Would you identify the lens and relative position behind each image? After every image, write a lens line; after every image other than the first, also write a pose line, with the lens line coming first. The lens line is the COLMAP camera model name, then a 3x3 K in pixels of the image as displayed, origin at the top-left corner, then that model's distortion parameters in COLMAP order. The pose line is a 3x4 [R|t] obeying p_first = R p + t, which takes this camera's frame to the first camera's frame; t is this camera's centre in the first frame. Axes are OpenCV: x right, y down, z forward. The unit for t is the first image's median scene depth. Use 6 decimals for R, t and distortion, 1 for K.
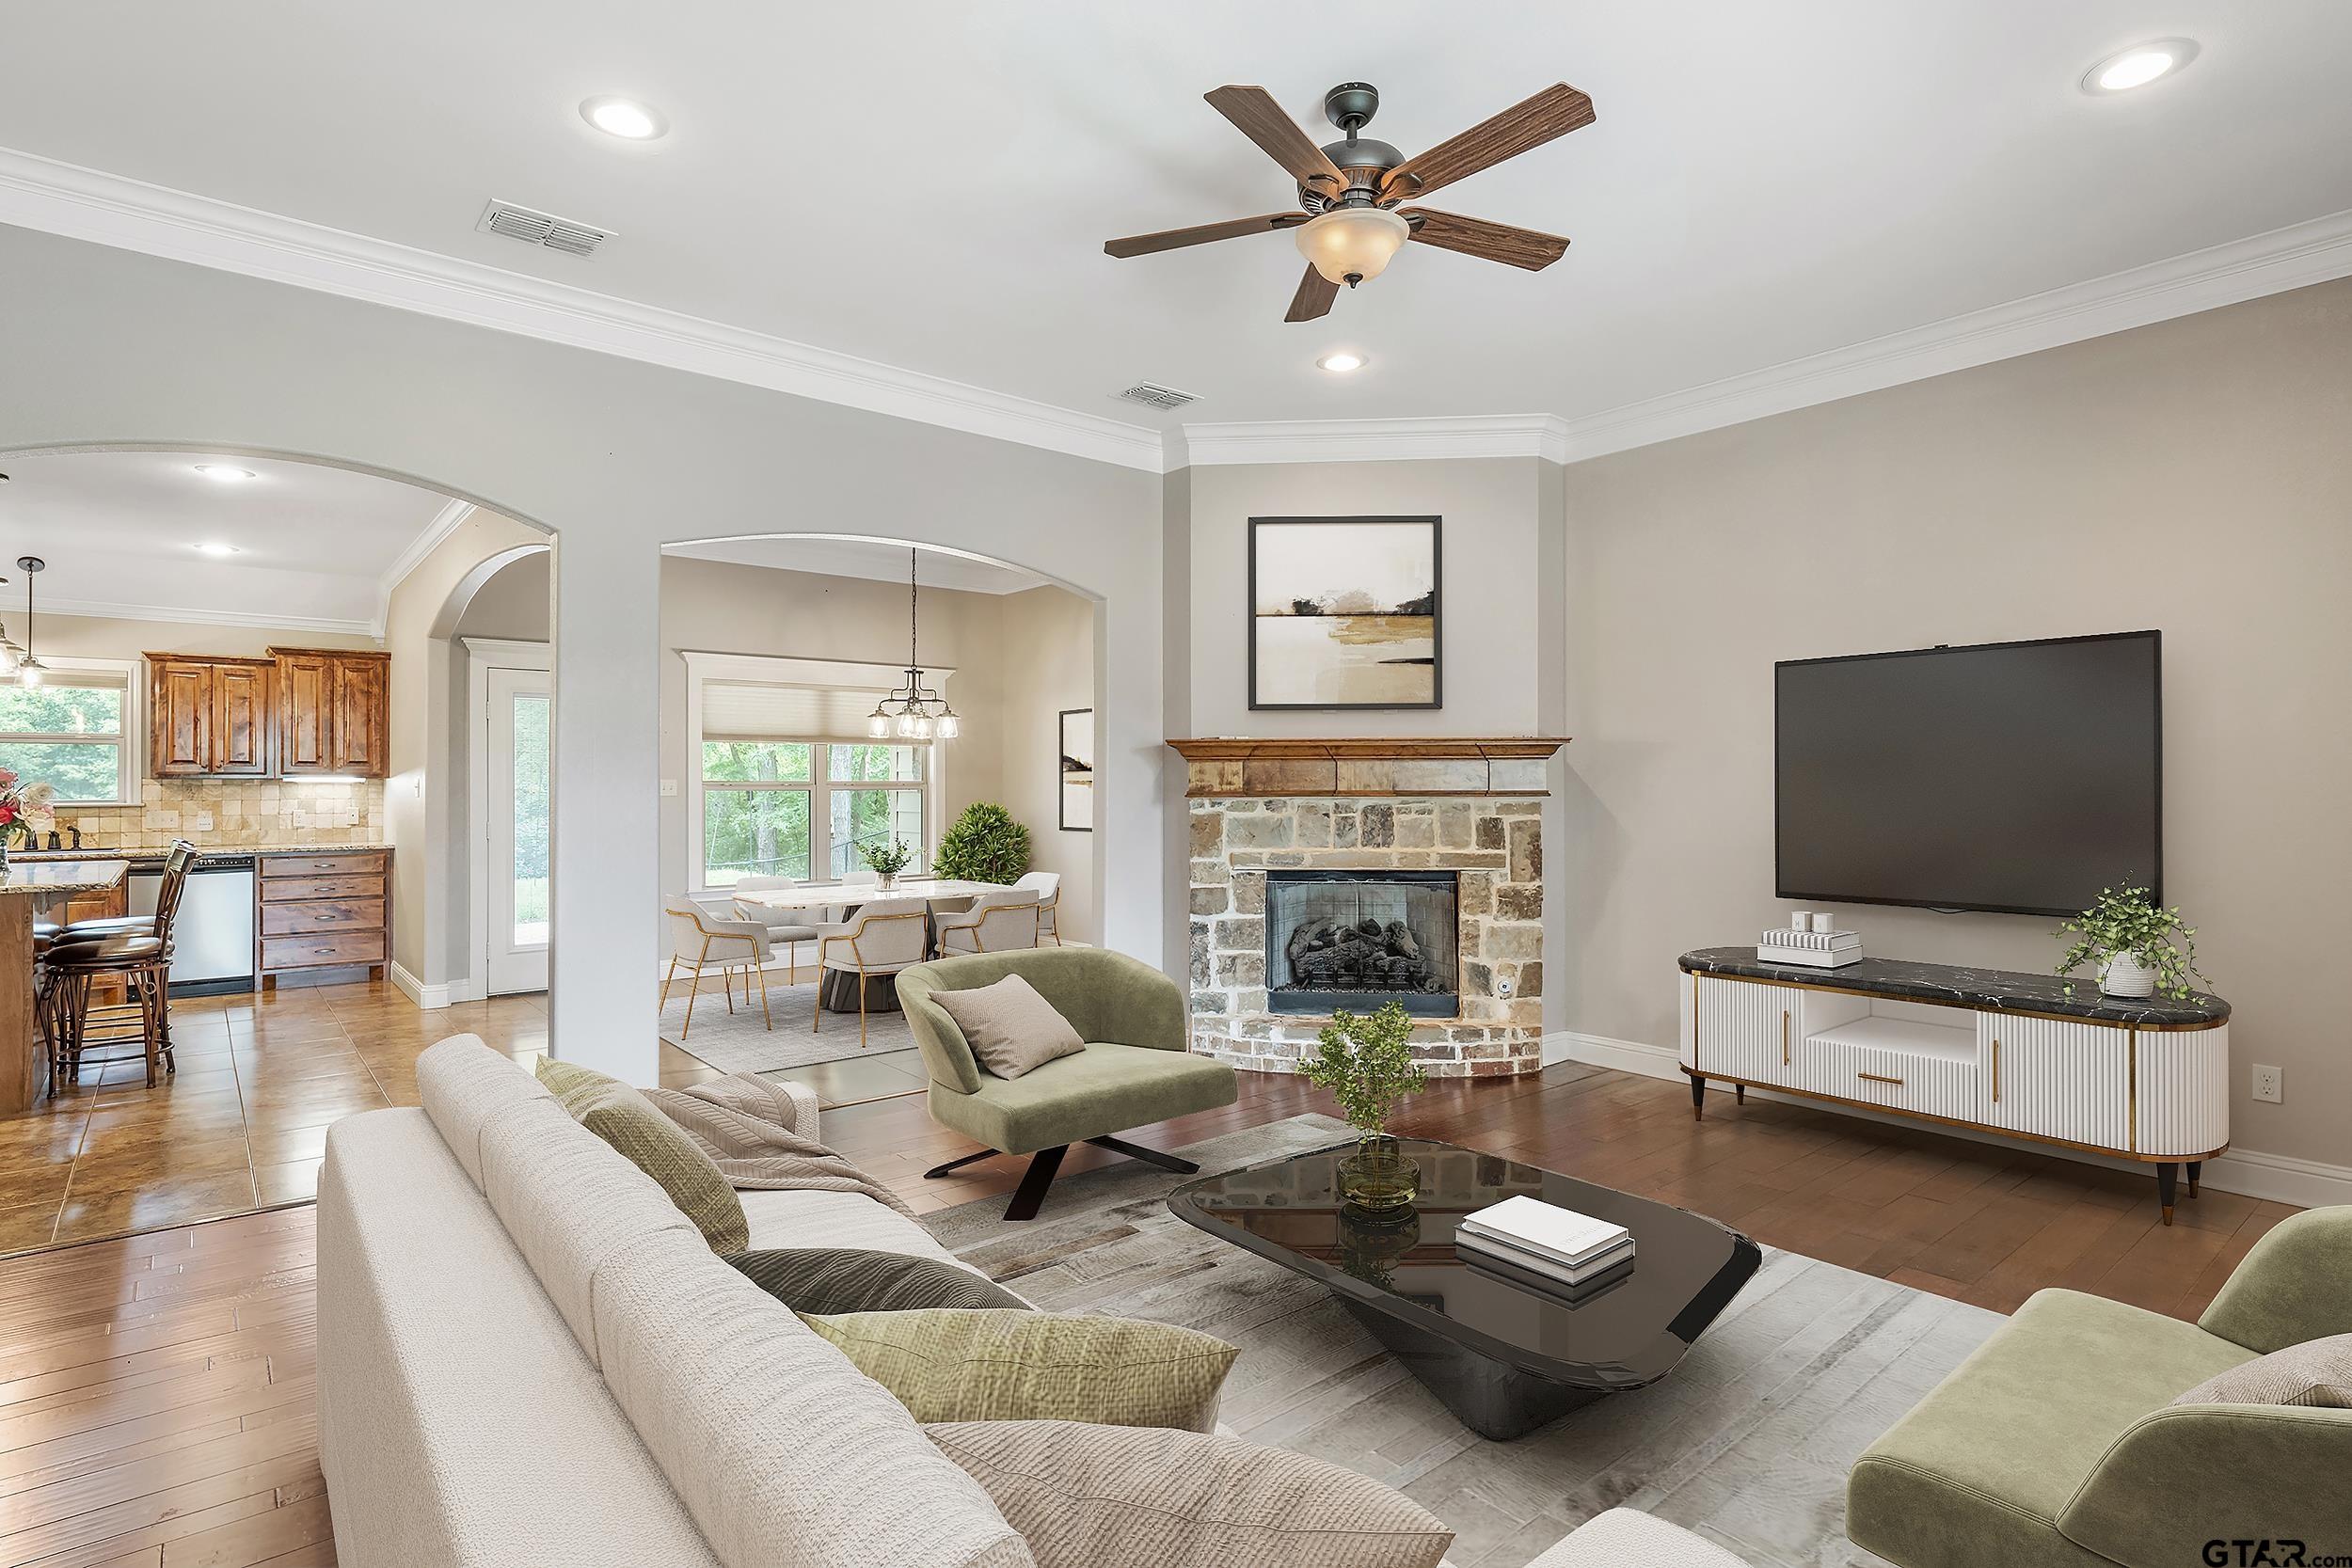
lens RADIAL K [[1192.2, 0, 1177.7], [0, 1192.2, 782.7], [0, 0, 1]] dist [0.000116, 0.000015]
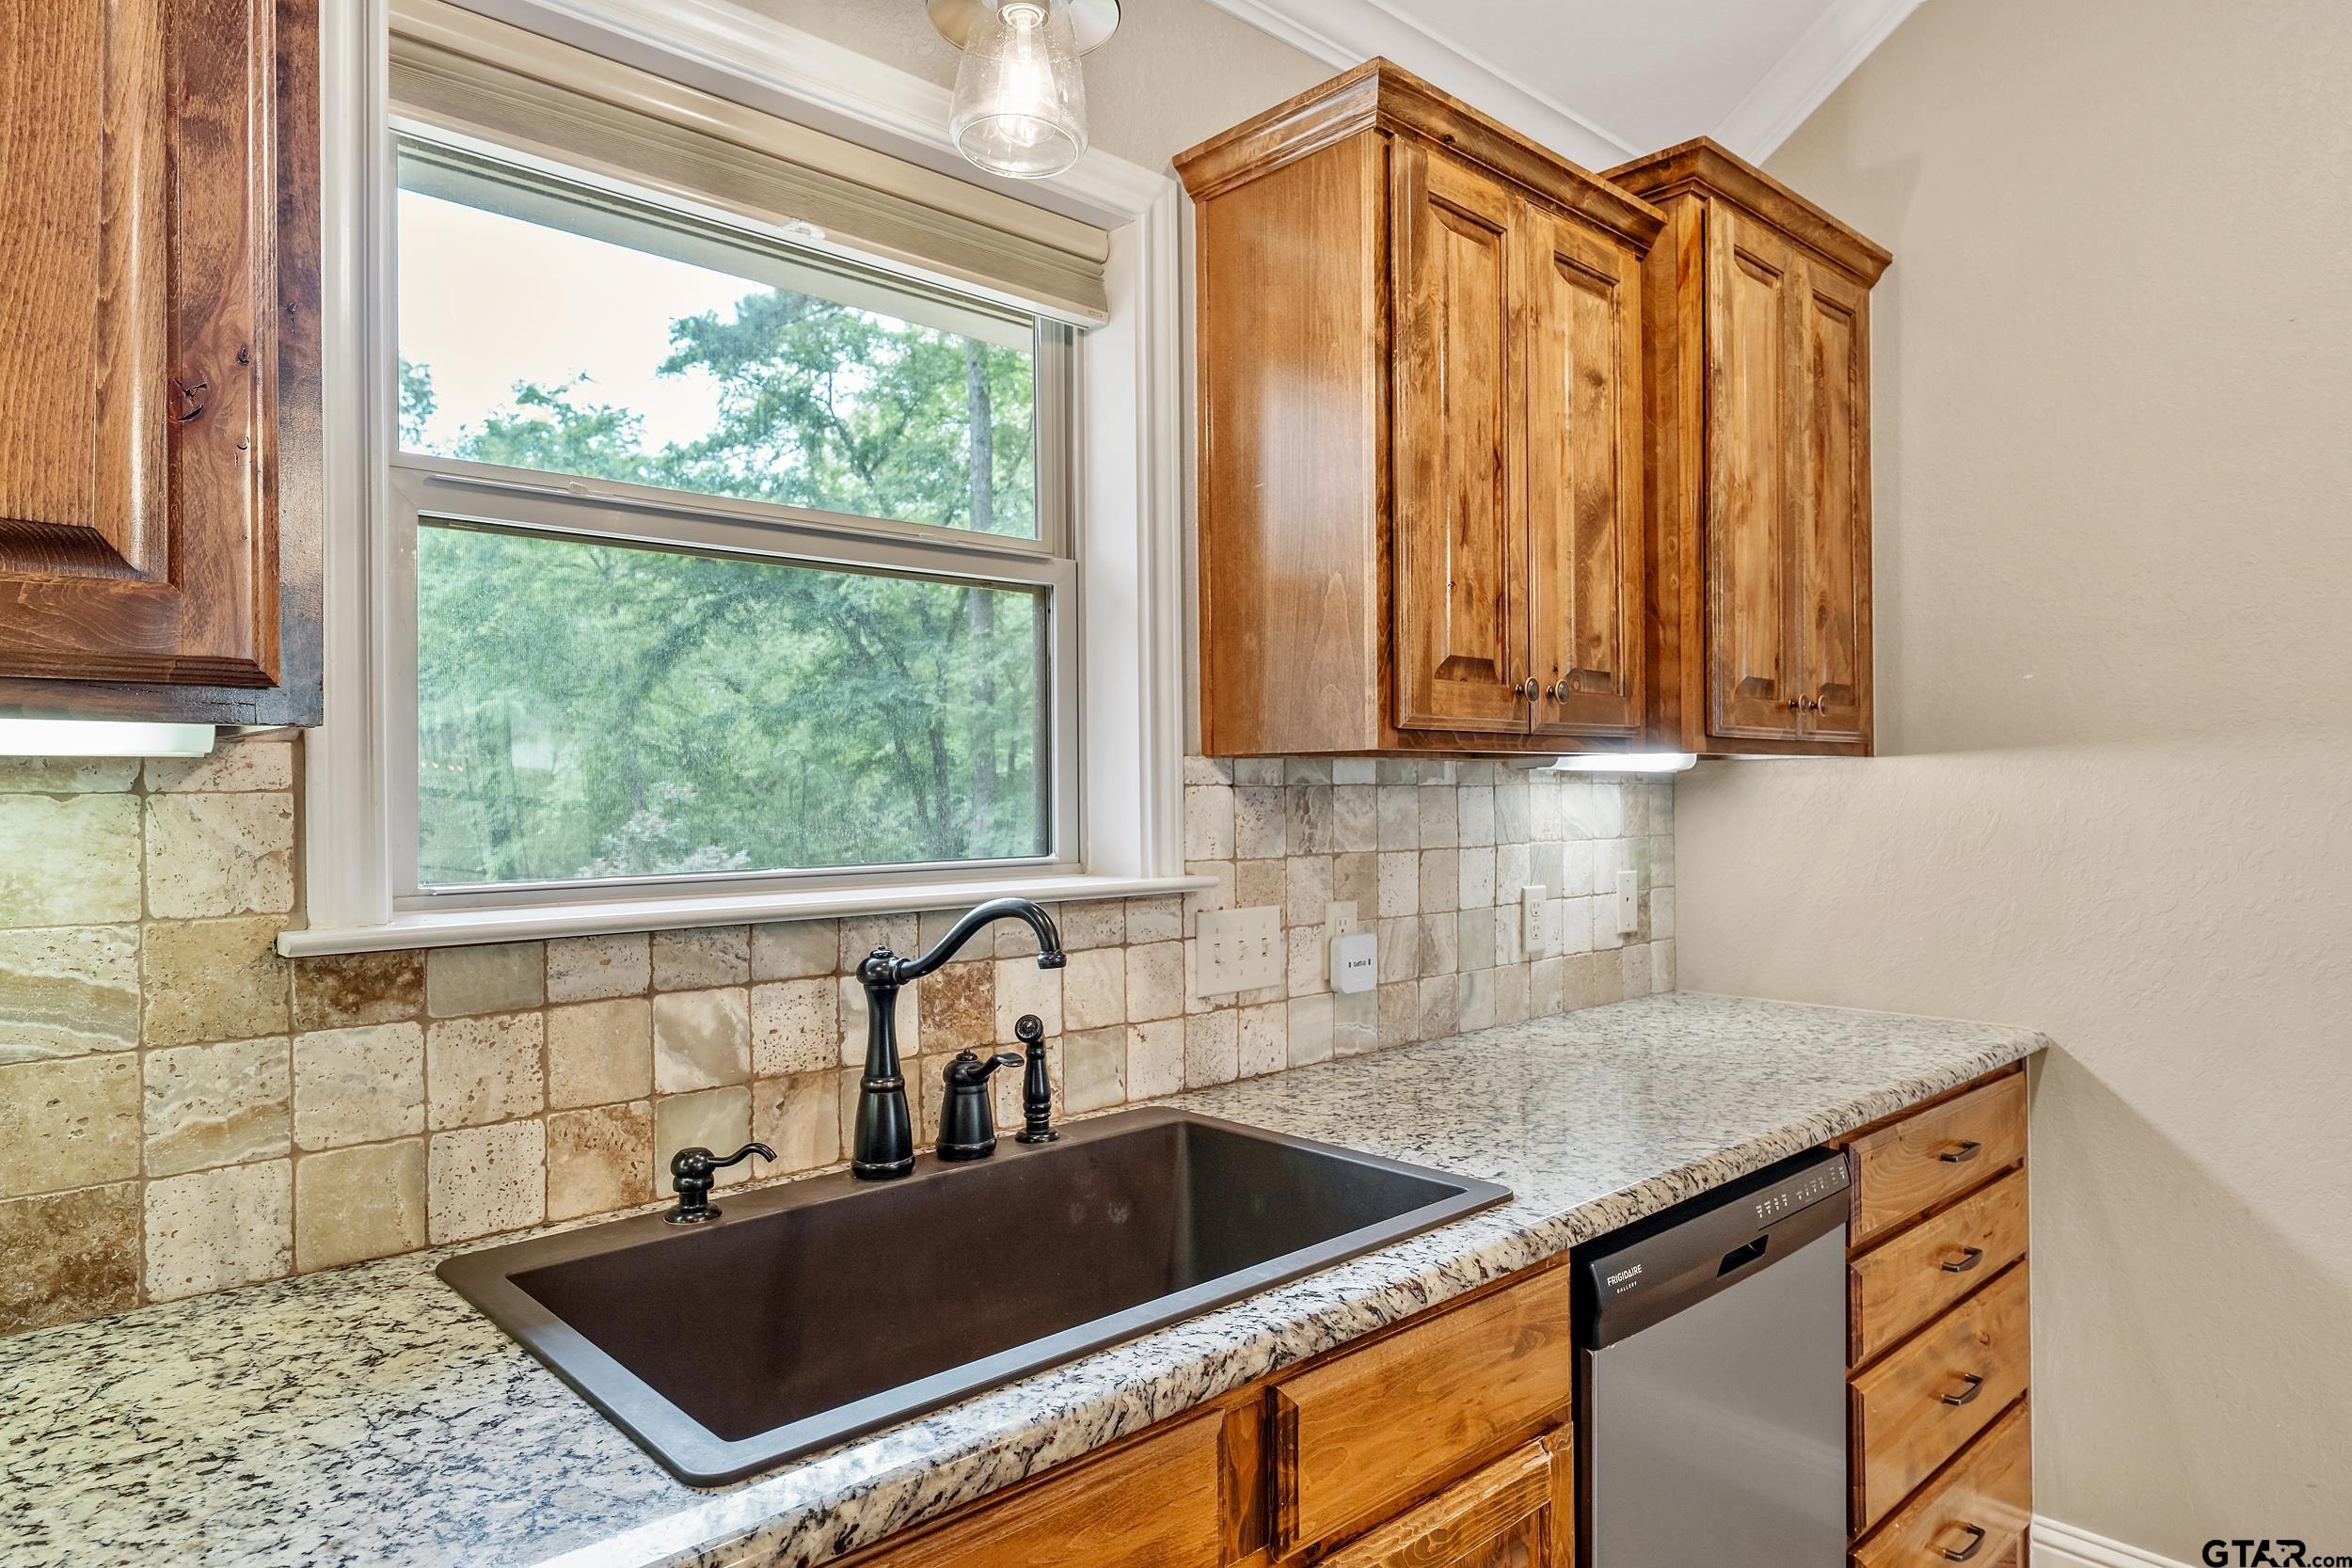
lens RADIAL K [[1412.4, 0, 1176.0], [0, 1412.4, 785.9], [0, 0, 1]] dist [0.000298, 0.000020]
pose [[0.998229, -0.003583, 0.059385, -0.865248], [0.003457, 0.999992, 0.002232, 0.001221], [-0.059393, -0.002023, 0.998233, 0.741937]]
